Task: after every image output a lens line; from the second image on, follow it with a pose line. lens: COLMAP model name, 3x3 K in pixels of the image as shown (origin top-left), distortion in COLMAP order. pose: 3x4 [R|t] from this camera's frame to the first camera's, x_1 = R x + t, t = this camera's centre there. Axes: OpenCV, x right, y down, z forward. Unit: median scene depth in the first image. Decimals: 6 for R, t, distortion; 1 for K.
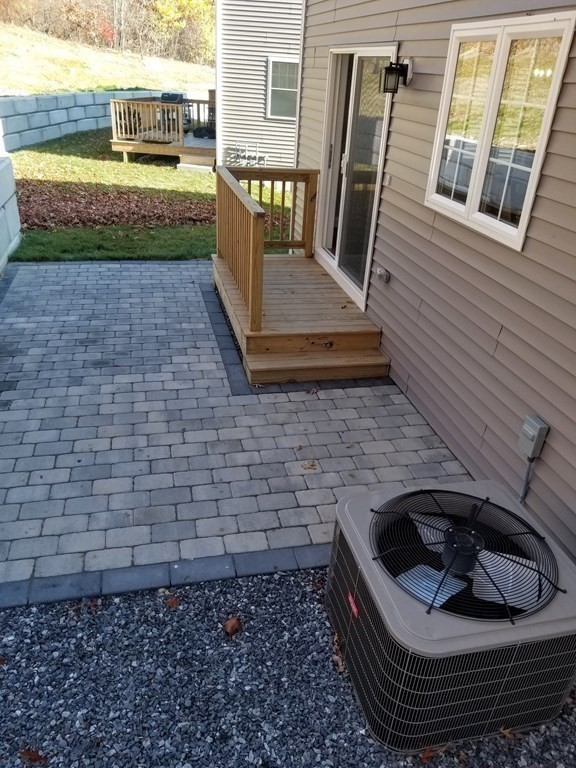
lens RADIAL K [[578.0, 0, 288.0], [0, 578.0, 432.4], [0, 0, 1]] dist [0.058211, -0.094263]
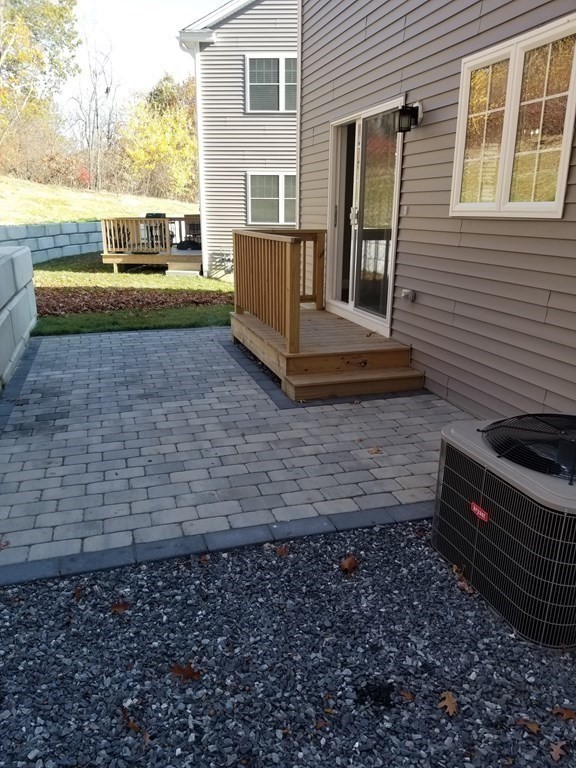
lens RADIAL K [[578.0, 0, 288.0], [0, 578.0, 432.4], [0, 0, 1]] dist [0.058211, -0.094263]
pose [[0.996446, -0.073619, 0.040939, -0.136472], [0.079831, 0.980413, -0.180050, 0.173107], [-0.026882, 0.182679, 0.982805, -0.001488]]
